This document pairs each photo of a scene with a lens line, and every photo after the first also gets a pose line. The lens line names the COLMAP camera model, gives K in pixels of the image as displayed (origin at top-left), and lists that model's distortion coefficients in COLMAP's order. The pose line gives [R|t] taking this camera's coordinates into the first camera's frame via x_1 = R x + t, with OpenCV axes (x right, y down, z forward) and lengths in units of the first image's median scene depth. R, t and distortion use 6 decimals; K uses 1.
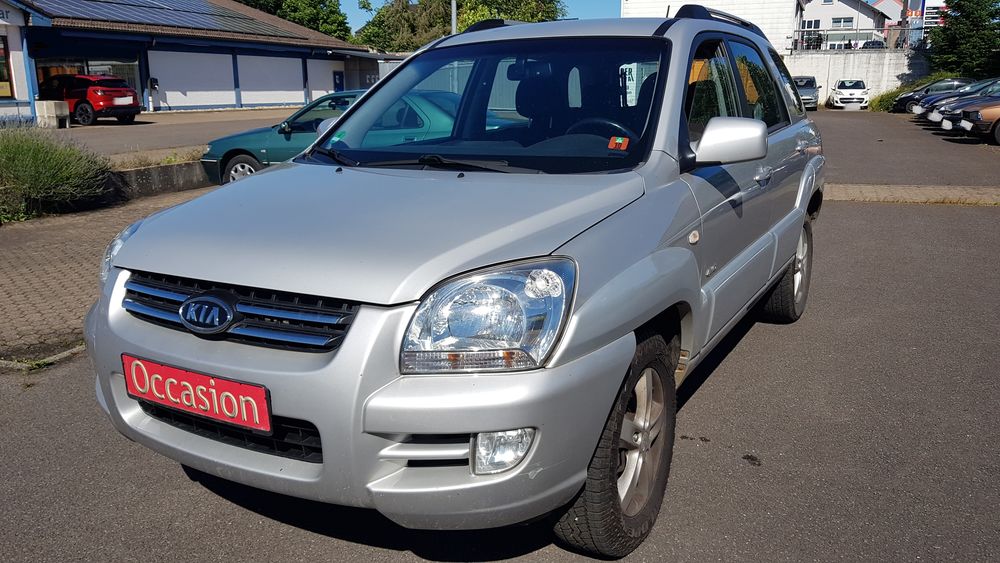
lens RADIAL K [[770.2, 0, 500.0], [0, 770.2, 281.5], [0, 0, 1]] dist [0.066927, -0.111996]
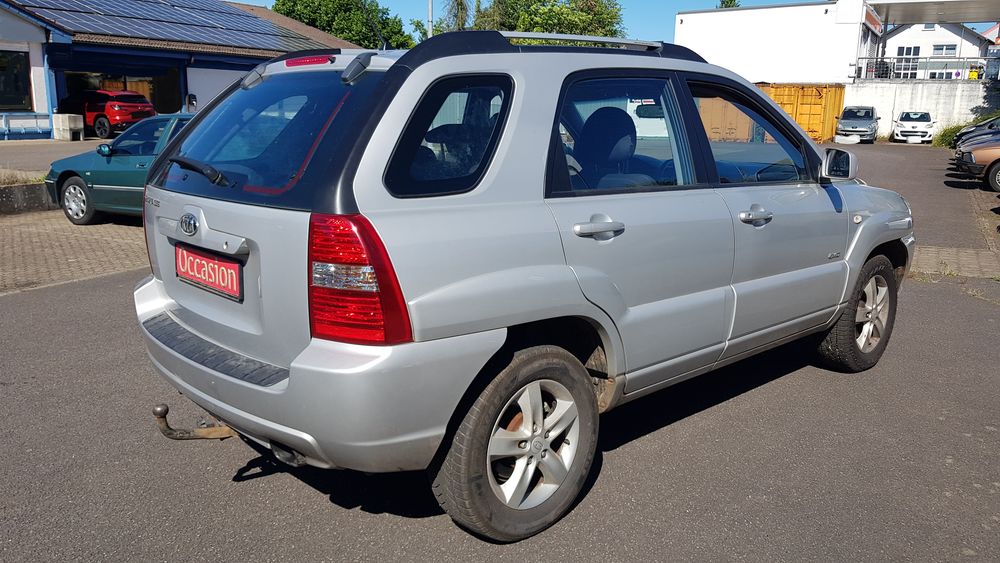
lens RADIAL K [[770.2, 0, 500.0], [0, 770.2, 281.5], [0, 0, 1]] dist [0.066927, -0.111996]
pose [[0.991047, 0.050545, -0.123578, 0.339722], [-0.053640, 0.998321, -0.021846, -0.039815], [0.122266, 0.028279, 0.992094, 0.097739]]
